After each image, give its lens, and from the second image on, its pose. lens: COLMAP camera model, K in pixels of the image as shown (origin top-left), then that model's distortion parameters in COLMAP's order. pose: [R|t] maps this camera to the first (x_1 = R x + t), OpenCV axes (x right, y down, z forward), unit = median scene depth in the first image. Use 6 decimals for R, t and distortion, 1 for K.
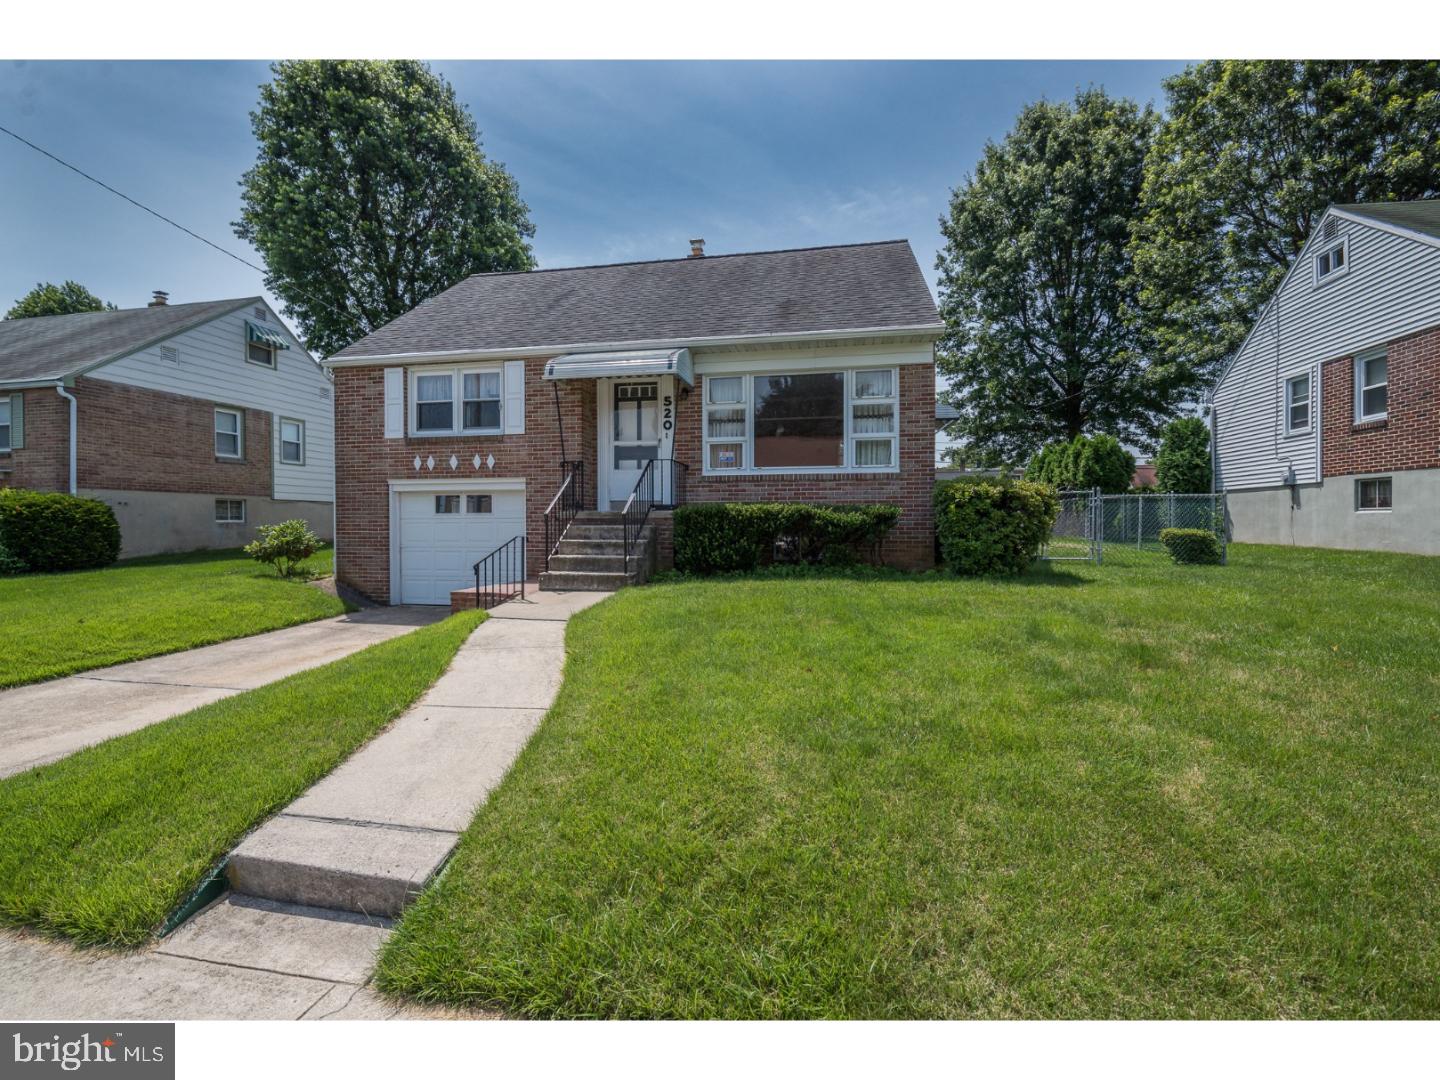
lens RADIAL K [[677.7, 0, 719.6], [0, 677.7, 532.0], [0, 0, 1]] dist [-0.014272, -0.001315]
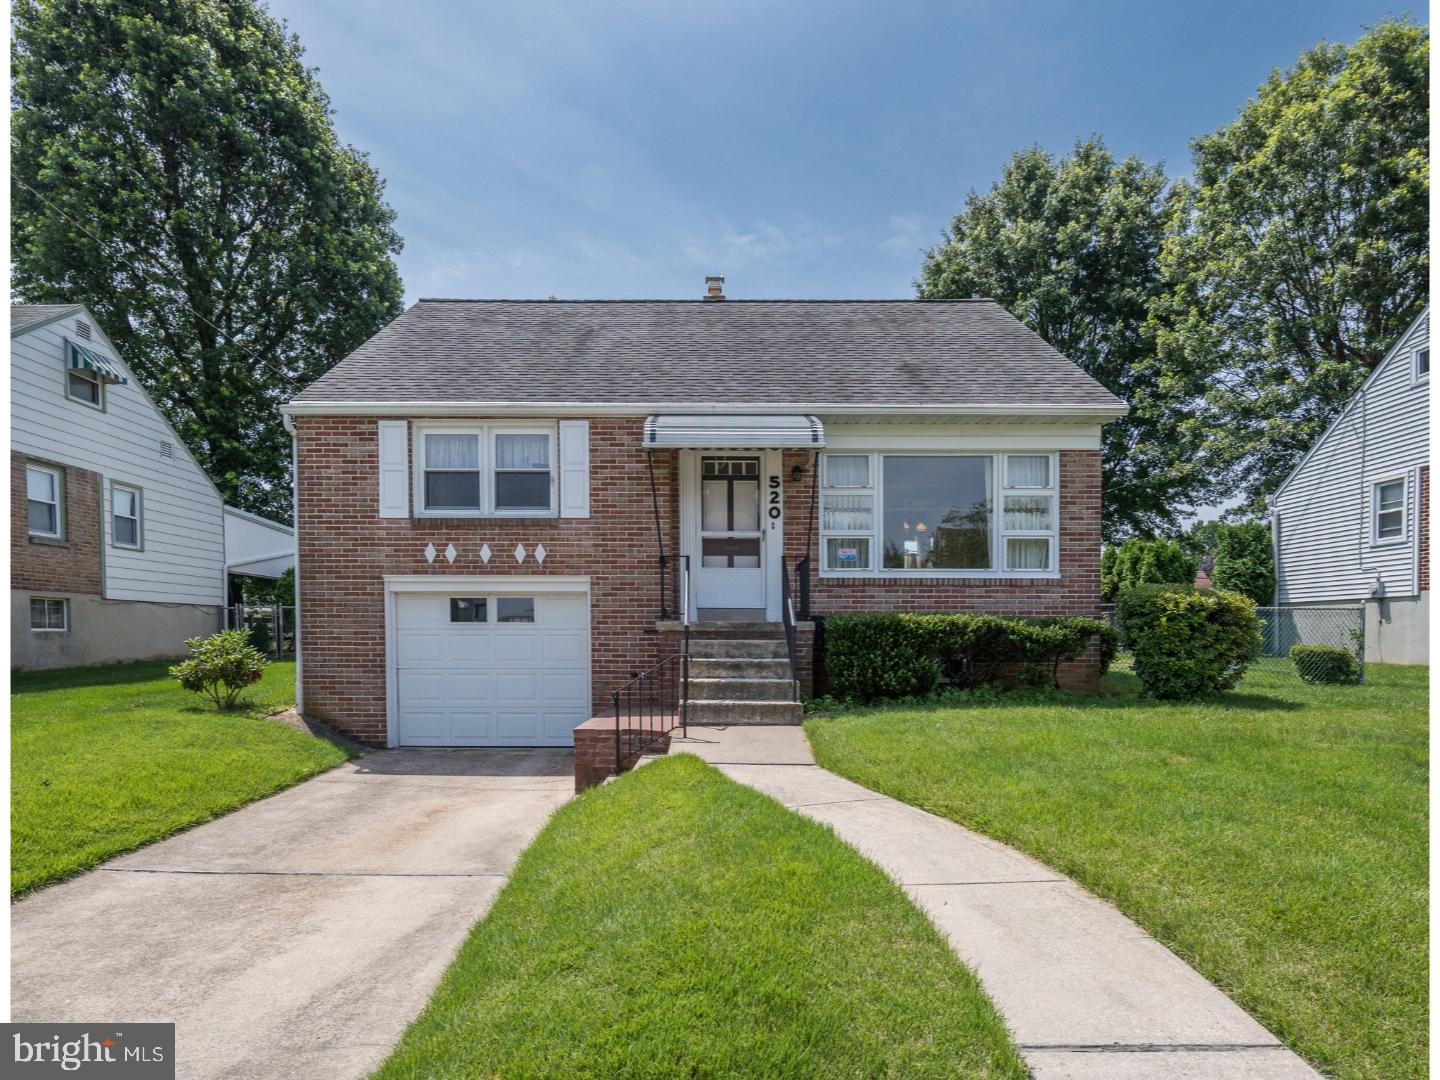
lens RADIAL K [[836.4, 0, 696.9], [0, 836.4, 654.3], [0, 0, 1]] dist [-0.006174, -0.001668]
pose [[0.982018, 0.000606, 0.188785, -0.332019], [-0.002532, 0.999947, 0.009960, -0.002345], [-0.188769, -0.010259, 0.981968, 0.057126]]
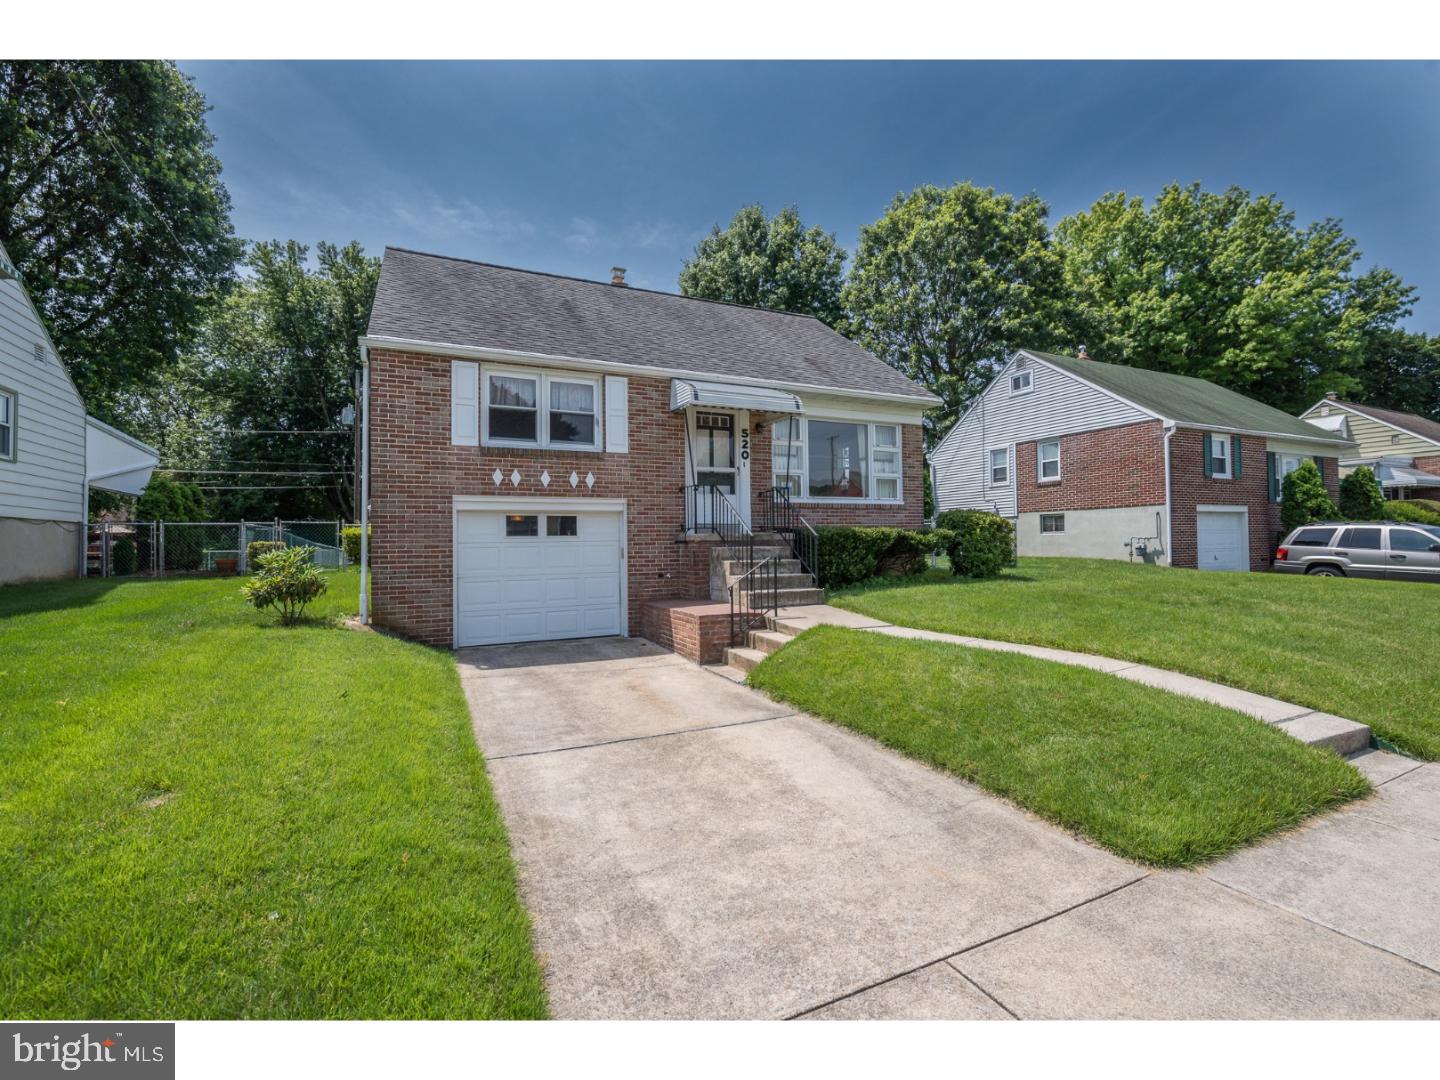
lens RADIAL K [[677.7, 0, 719.6], [0, 677.7, 532.0], [0, 0, 1]] dist [-0.014272, -0.001315]
pose [[0.791667, 0.001880, 0.610949, -0.740660], [0.020004, 0.999379, -0.028996, -0.002514], [-0.610625, 0.035176, 0.791139, 0.155442]]
